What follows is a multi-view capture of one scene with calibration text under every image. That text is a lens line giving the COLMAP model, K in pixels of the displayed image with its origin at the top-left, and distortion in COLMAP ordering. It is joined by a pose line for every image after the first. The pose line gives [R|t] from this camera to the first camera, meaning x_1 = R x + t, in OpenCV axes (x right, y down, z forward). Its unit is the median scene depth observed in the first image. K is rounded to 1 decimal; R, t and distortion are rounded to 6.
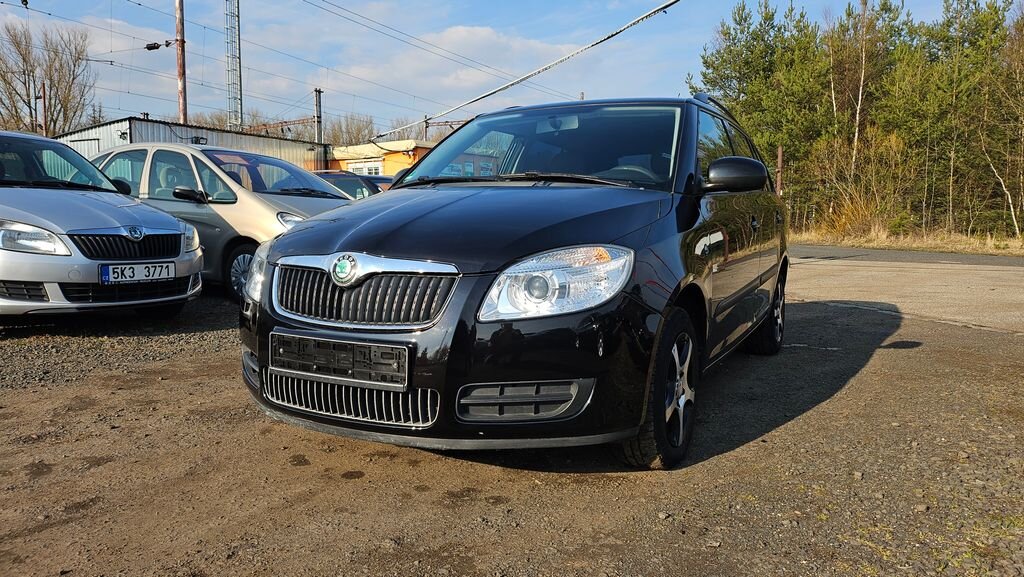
lens RADIAL K [[714.0, 0, 511.8], [0, 714.0, 287.6], [0, 0, 1]] dist [0.050821, -0.050313]
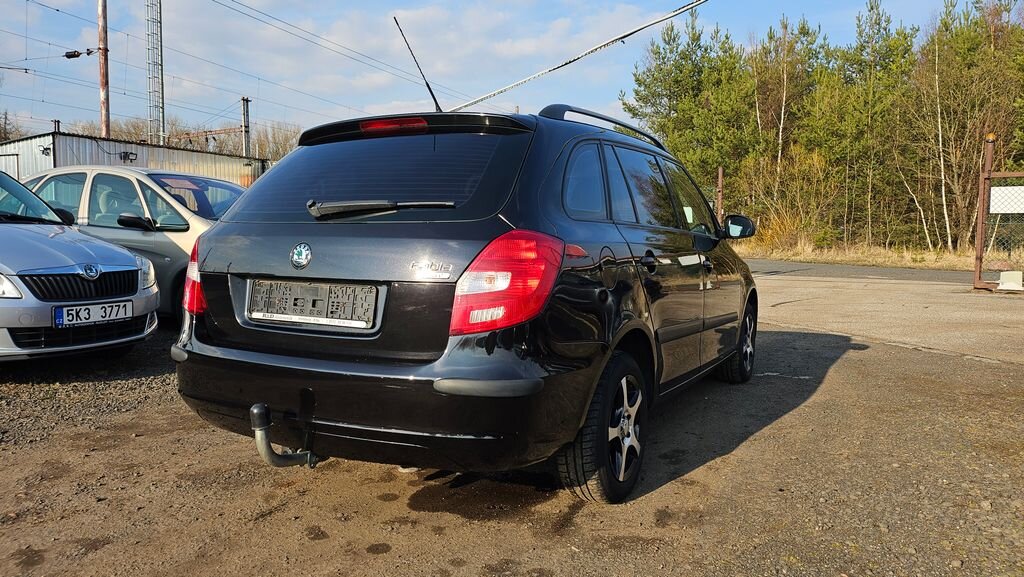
lens RADIAL K [[714.0, 0, 515.8], [0, 714.0, 284.4], [0, 0, 1]] dist [0.050821, -0.050313]
pose [[0.995111, -0.010080, 0.098250, -0.041223], [0.011959, 0.999756, -0.018552, -0.021572], [-0.098039, 0.019636, 0.994989, 0.009147]]
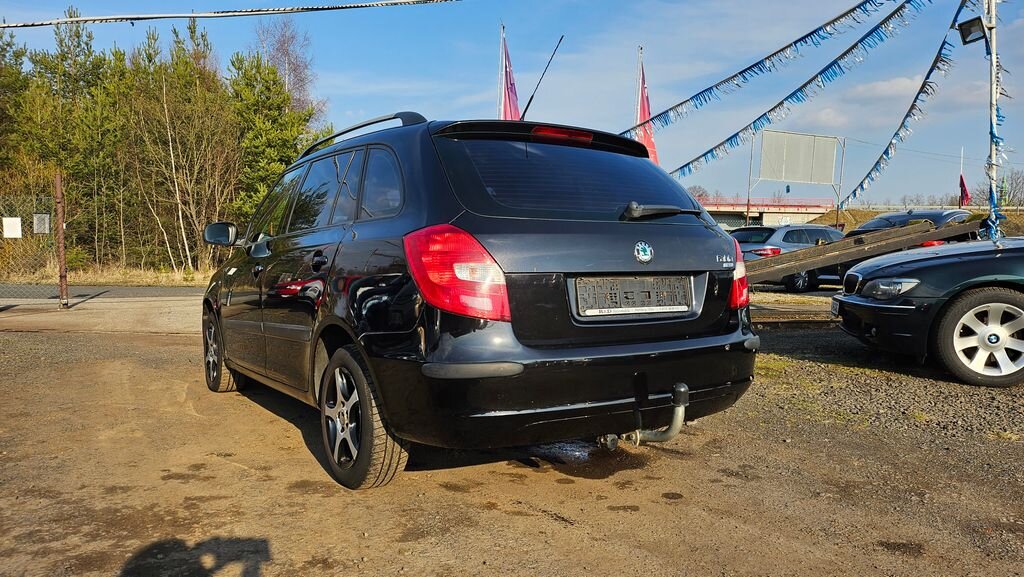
lens RADIAL K [[714.0, 0, 526.4], [0, 714.0, 296.5], [0, 0, 1]] dist [0.050821, -0.050313]
pose [[0.381799, -0.055967, 0.922549, -0.423557], [0.086209, 0.995970, 0.024744, -0.032344], [-0.920216, 0.070085, 0.385086, 0.237179]]
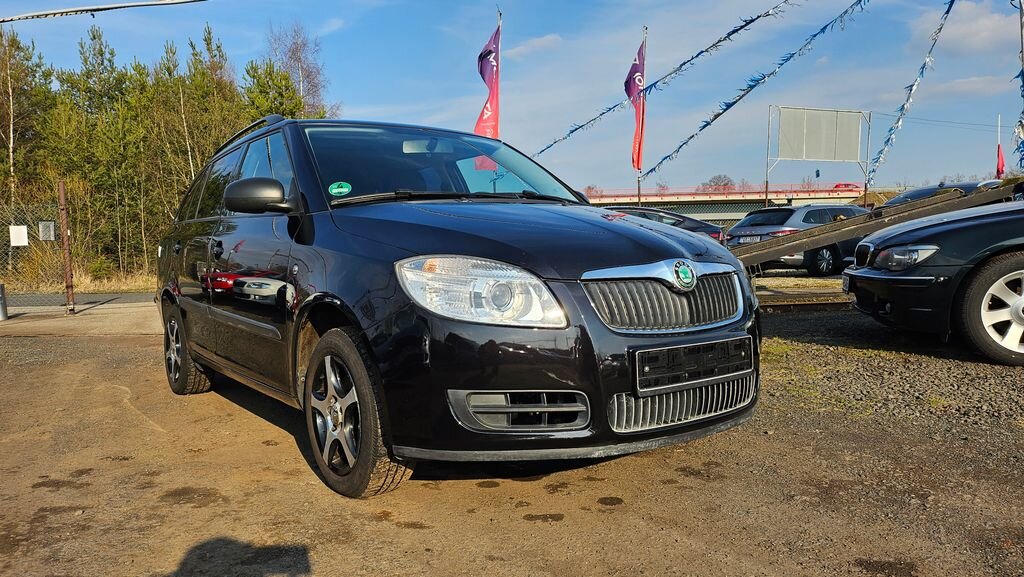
lens RADIAL K [[714.0, 0, 496.0], [0, 714.0, 290.3], [0, 0, 1]] dist [0.050821, -0.050313]
pose [[0.448849, -0.063766, 0.891330, -0.349491], [0.118327, 0.992909, 0.011447, -0.013135], [-0.885739, 0.100331, 0.453211, 0.214008]]
